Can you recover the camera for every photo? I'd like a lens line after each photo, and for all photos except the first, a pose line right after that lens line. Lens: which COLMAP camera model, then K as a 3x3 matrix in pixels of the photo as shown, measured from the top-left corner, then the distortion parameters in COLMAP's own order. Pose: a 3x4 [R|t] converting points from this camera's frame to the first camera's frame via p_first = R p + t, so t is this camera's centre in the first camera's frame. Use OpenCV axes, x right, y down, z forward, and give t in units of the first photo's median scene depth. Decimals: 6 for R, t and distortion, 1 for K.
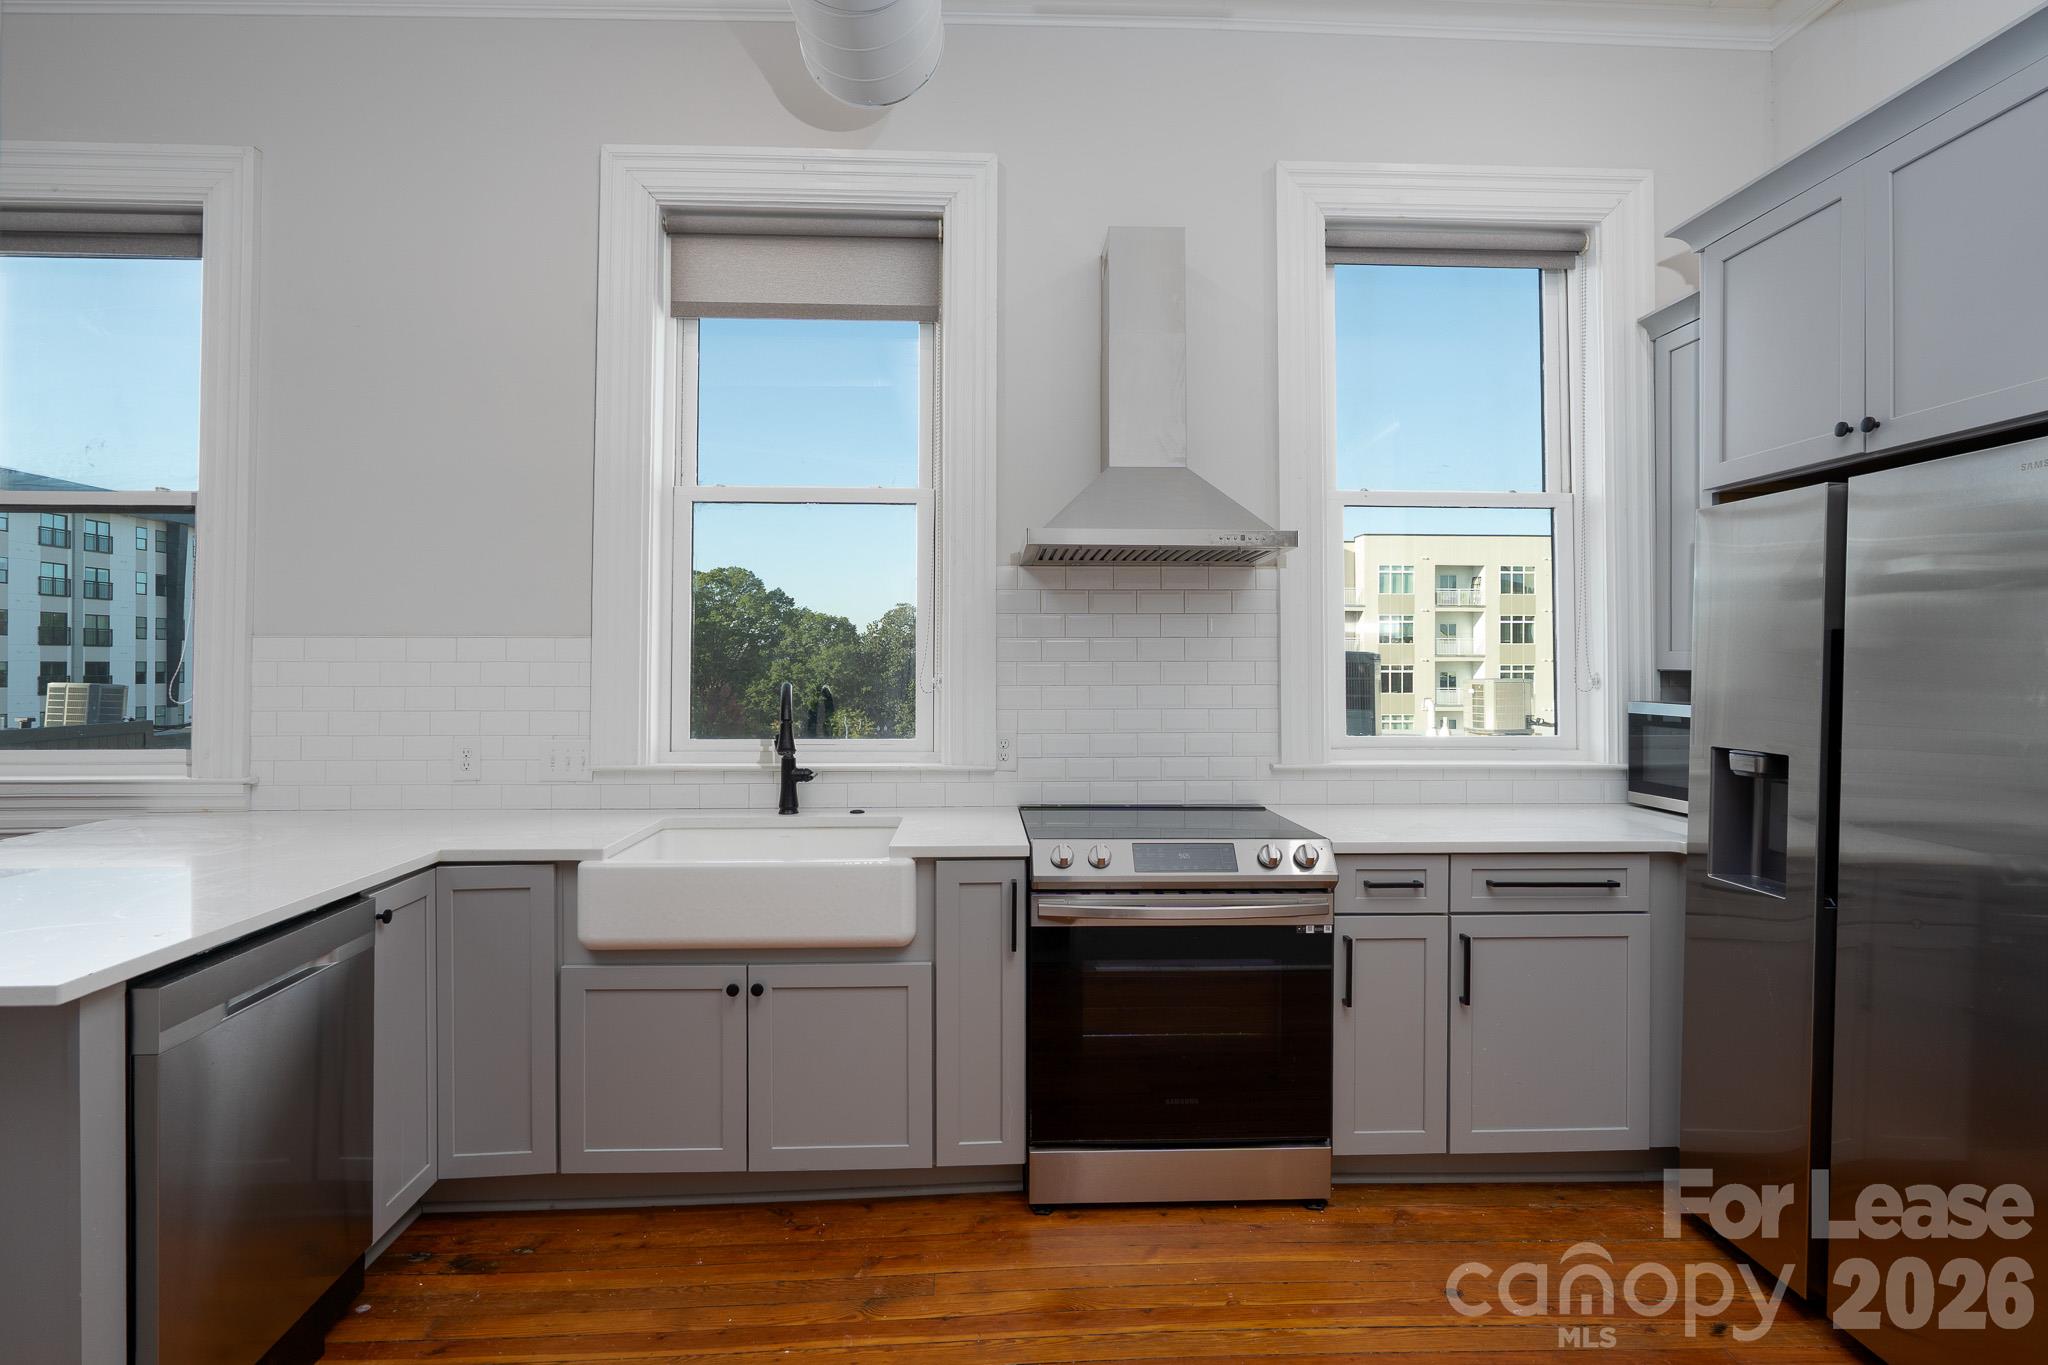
lens RADIAL K [[1013.3, 0, 1068.6], [0, 1013.3, 656.0], [0, 0, 1]] dist [-0.002345, -0.000058]
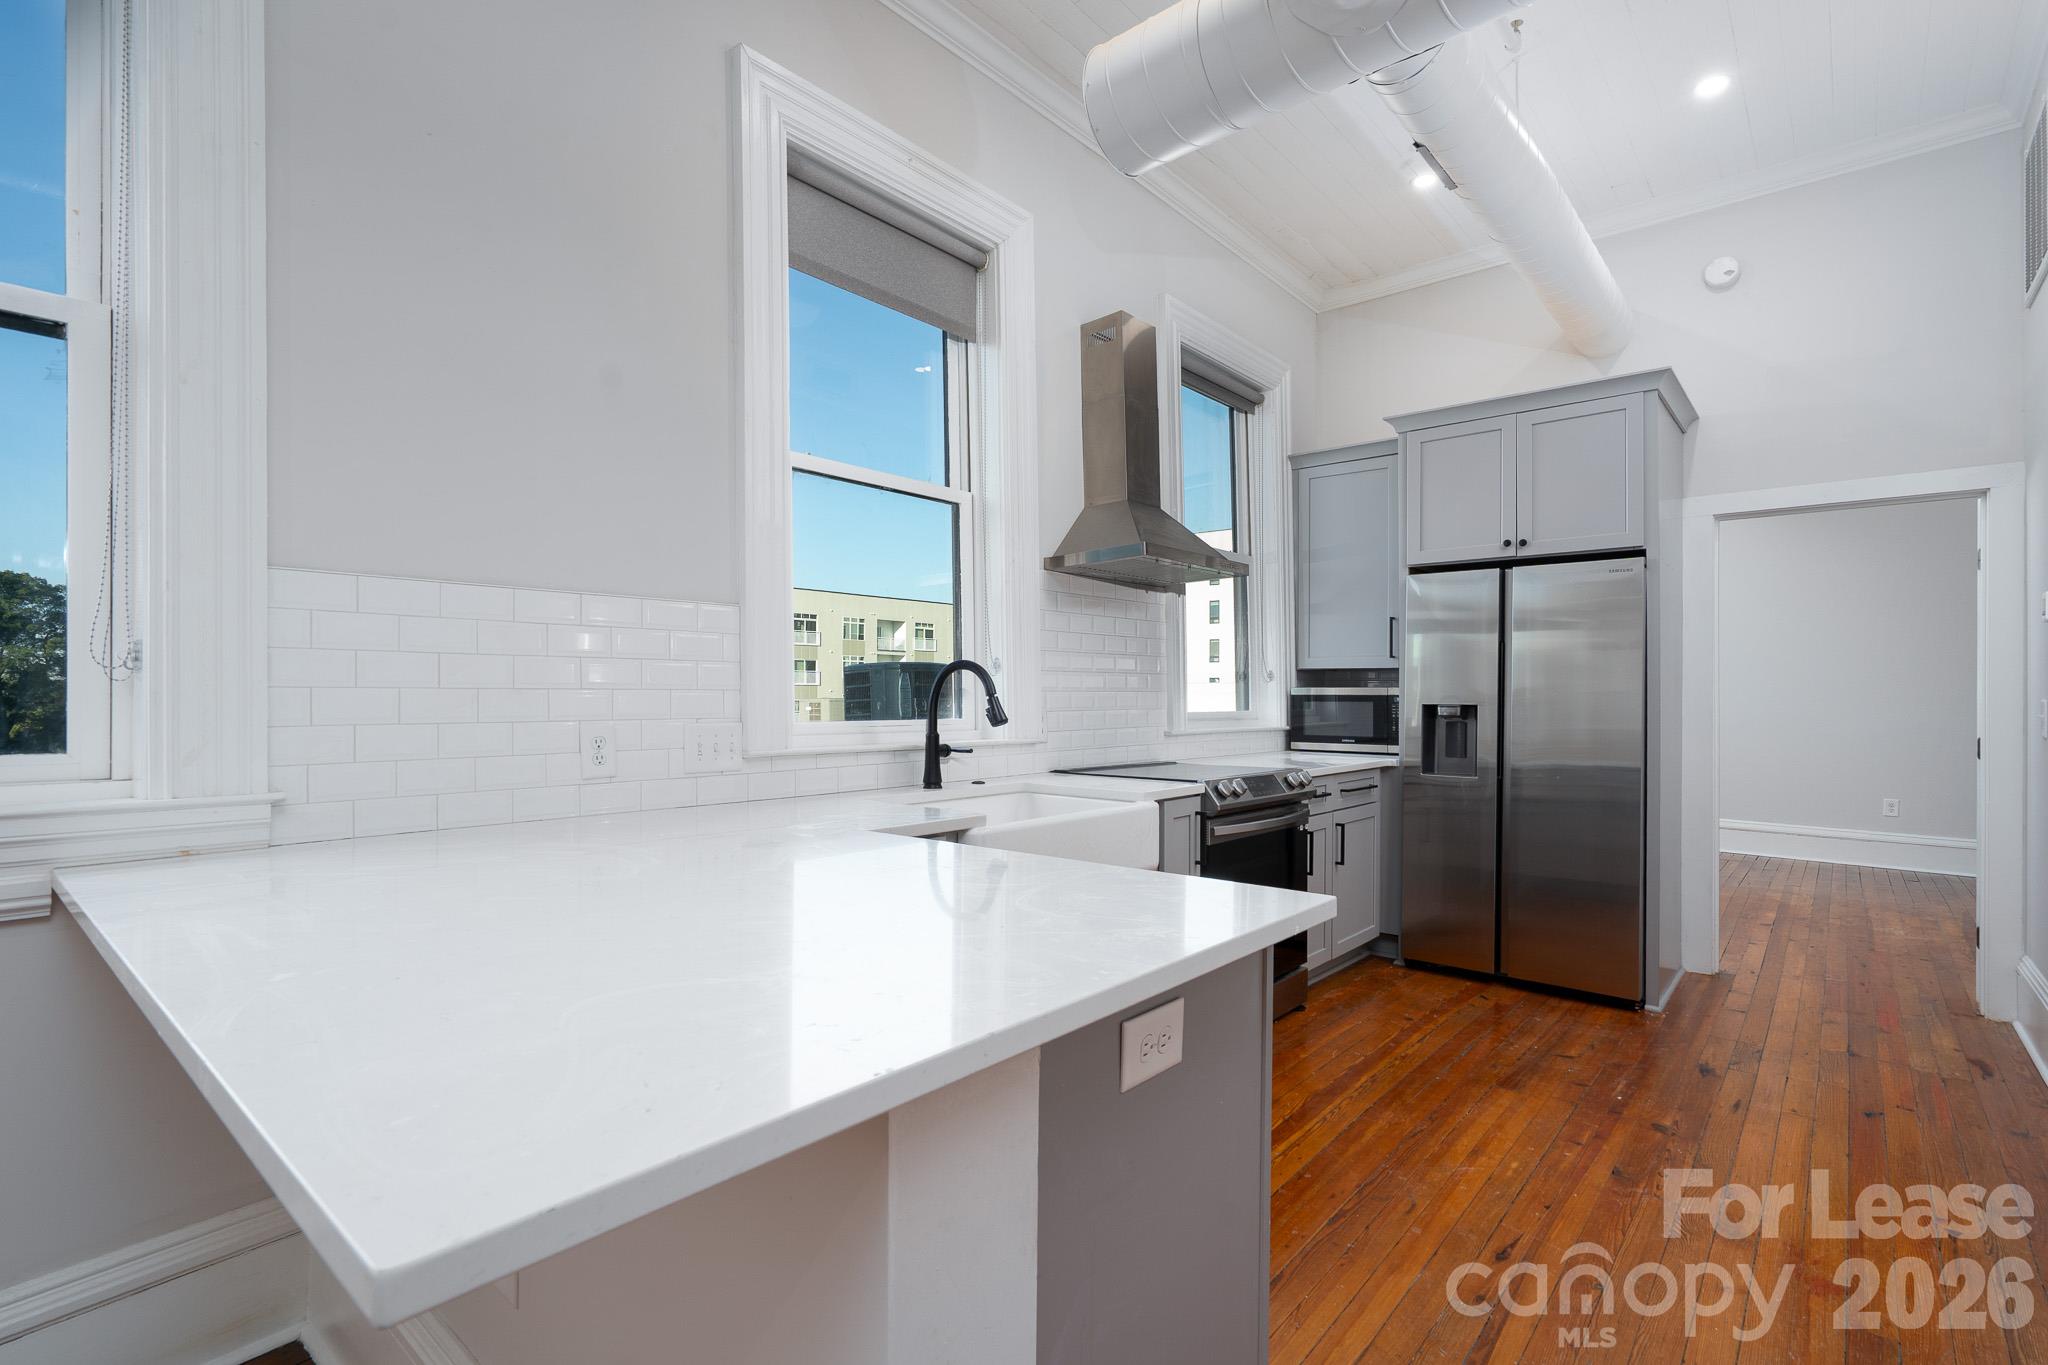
lens RADIAL K [[960.9, 0, 994.8], [0, 960.9, 692.4], [0, 0, 1]] dist [-0.002265, -0.000104]
pose [[0.694645, 0.003358, 0.719345, -0.935721], [-0.003964, 0.999992, -0.000840, 0.058000], [-0.719342, -0.002268, 0.694653, 0.274110]]
